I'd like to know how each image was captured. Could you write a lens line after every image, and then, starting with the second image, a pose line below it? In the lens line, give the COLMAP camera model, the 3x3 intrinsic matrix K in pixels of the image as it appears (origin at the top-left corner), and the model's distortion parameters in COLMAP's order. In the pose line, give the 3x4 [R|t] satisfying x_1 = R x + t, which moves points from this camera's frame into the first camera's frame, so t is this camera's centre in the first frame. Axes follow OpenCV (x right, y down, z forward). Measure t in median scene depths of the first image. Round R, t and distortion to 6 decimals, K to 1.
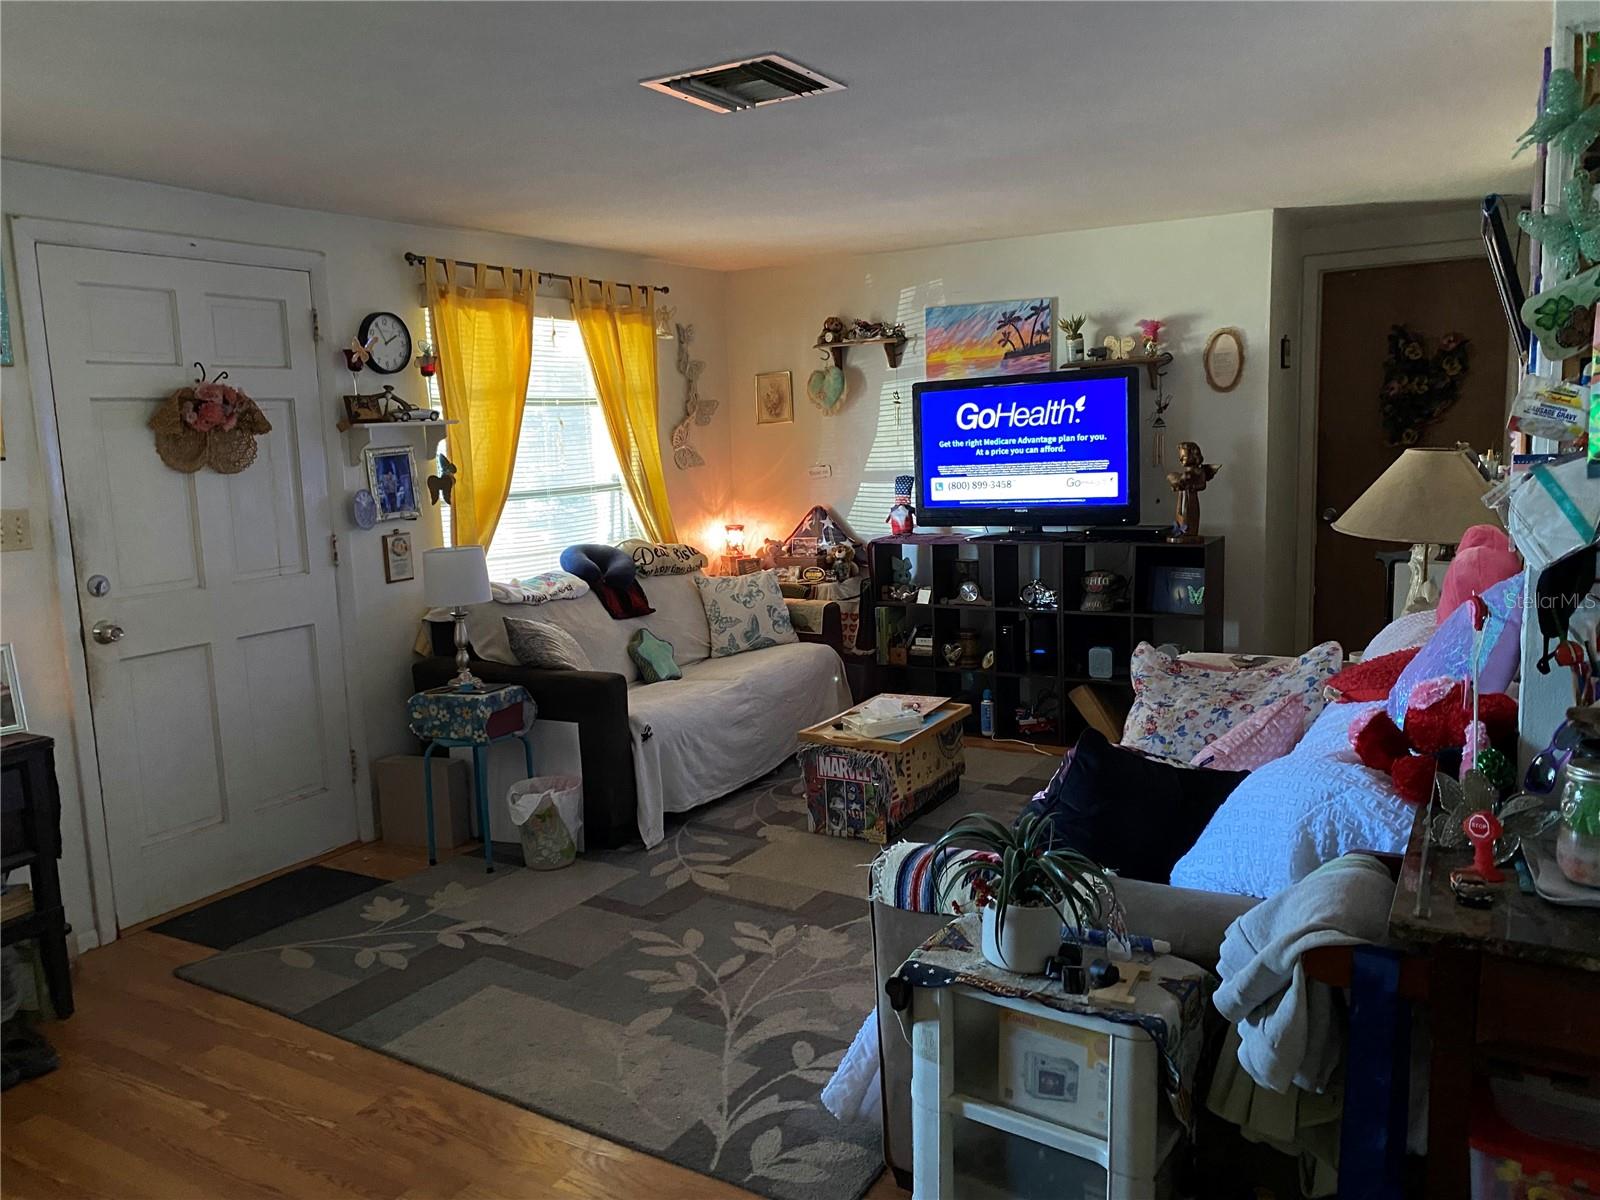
lens RADIAL K [[1217.0, 0, 791.8], [0, 1217.0, 602.0], [0, 0, 1]] dist [0.053524, -0.088081]
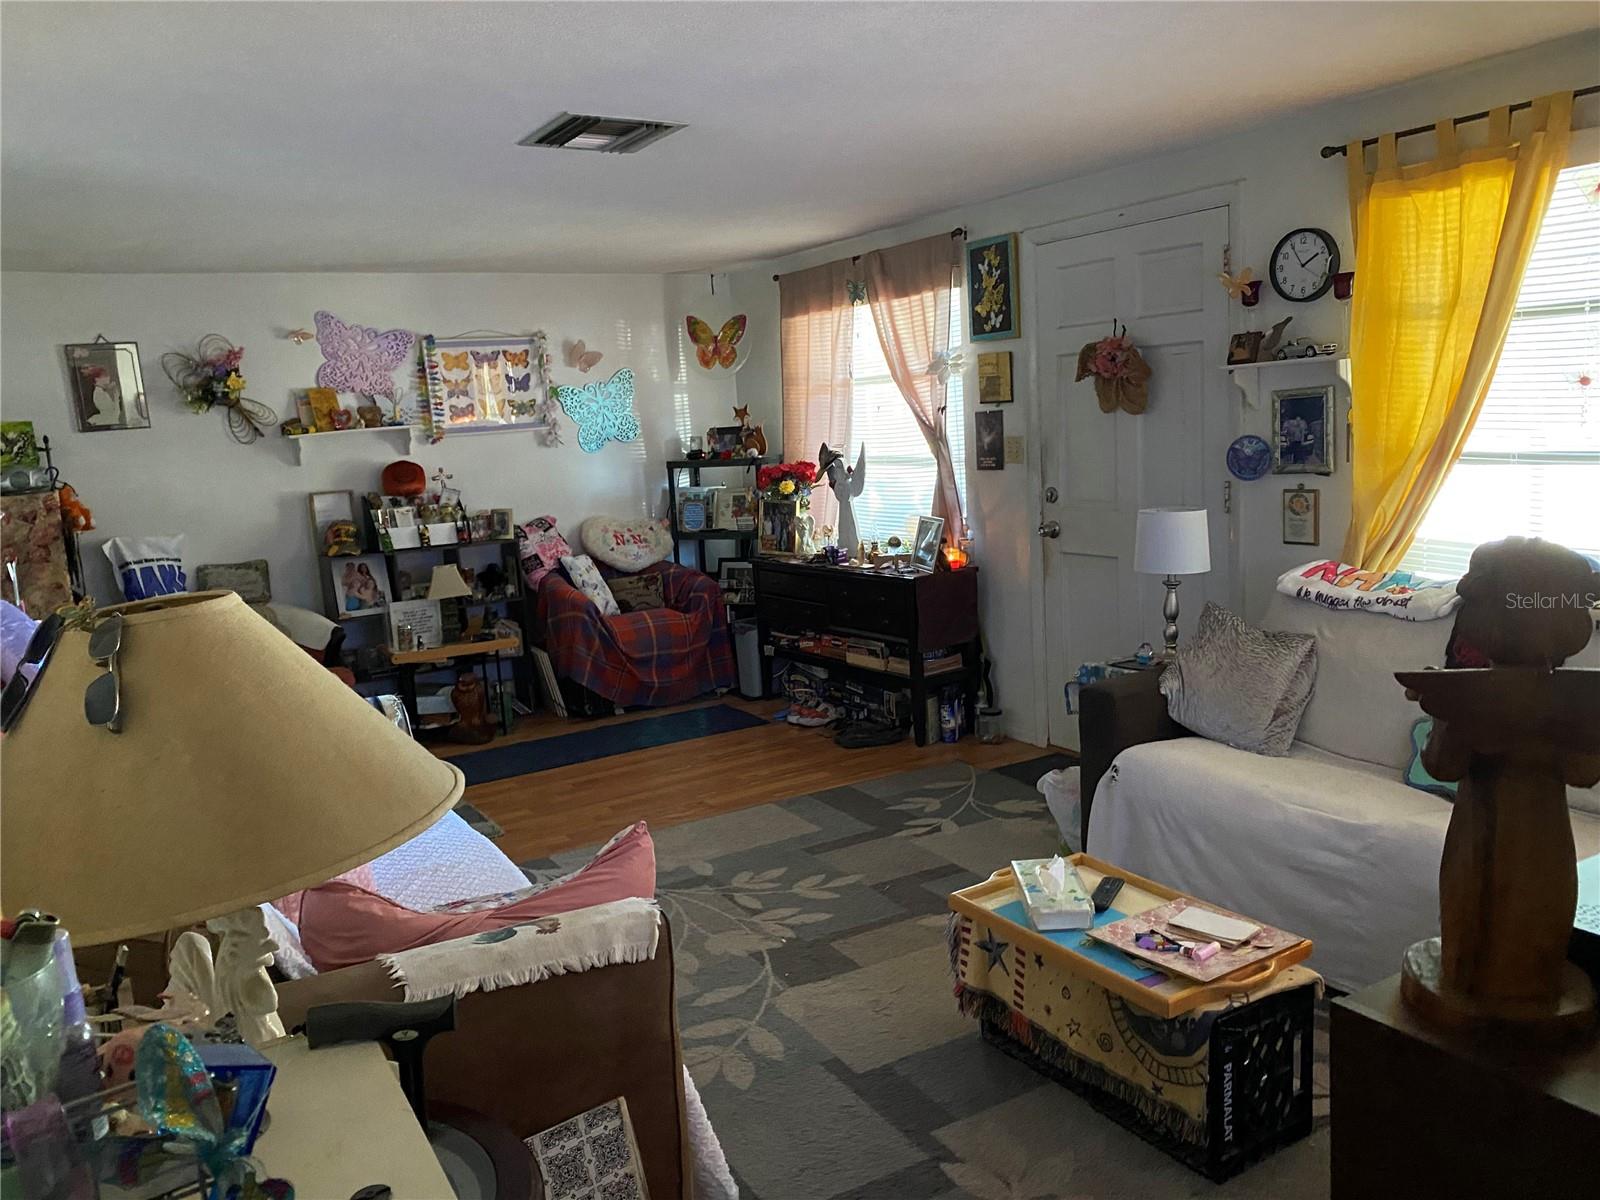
lens RADIAL K [[1217.0, 0, 790.6], [0, 1217.0, 597.3], [0, 0, 1]] dist [0.053524, -0.088081]
pose [[-0.475406, 0.187700, -0.859511, 0.730618], [-0.060185, 0.967748, 0.244625, -0.208509], [0.877706, 0.168026, -0.448776, 1.321454]]
